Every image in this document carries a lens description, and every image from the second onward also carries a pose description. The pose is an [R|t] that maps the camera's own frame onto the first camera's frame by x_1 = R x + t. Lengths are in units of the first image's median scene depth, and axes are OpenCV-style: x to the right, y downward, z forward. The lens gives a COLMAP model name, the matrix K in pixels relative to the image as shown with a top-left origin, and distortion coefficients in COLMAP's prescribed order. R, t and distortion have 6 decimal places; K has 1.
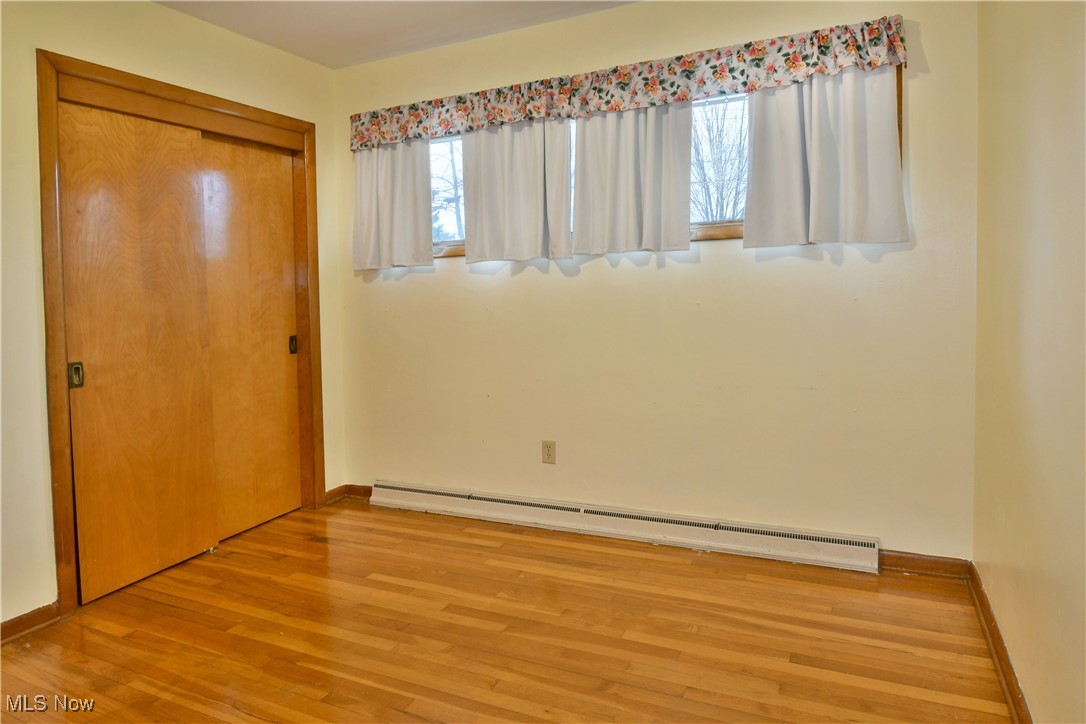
lens RADIAL K [[657.2, 0, 490.3], [0, 657.2, 315.5], [0, 0, 1]] dist [-0.011543, -0.005528]
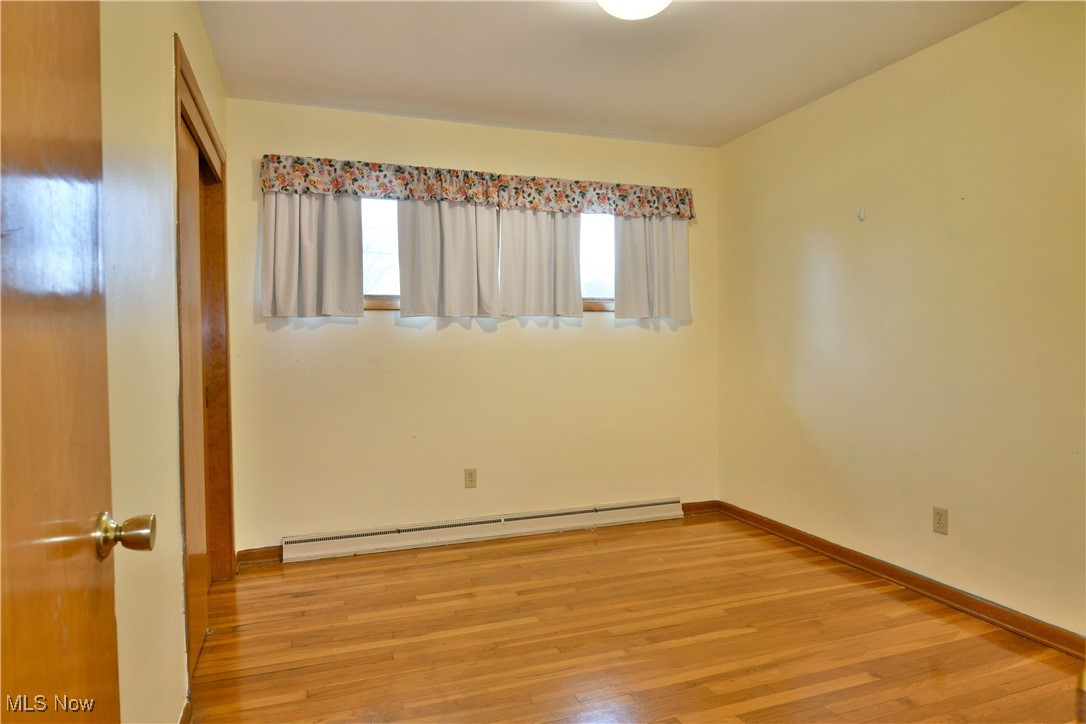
lens RADIAL K [[657.2, 0, 550.4], [0, 657.2, 363.1], [0, 0, 1]] dist [-0.011543, -0.005528]
pose [[0.689020, 0.007699, 0.724701, -0.708939], [0.014112, 0.999611, -0.024037, 0.029794], [-0.724605, 0.026789, 0.688644, 0.065332]]
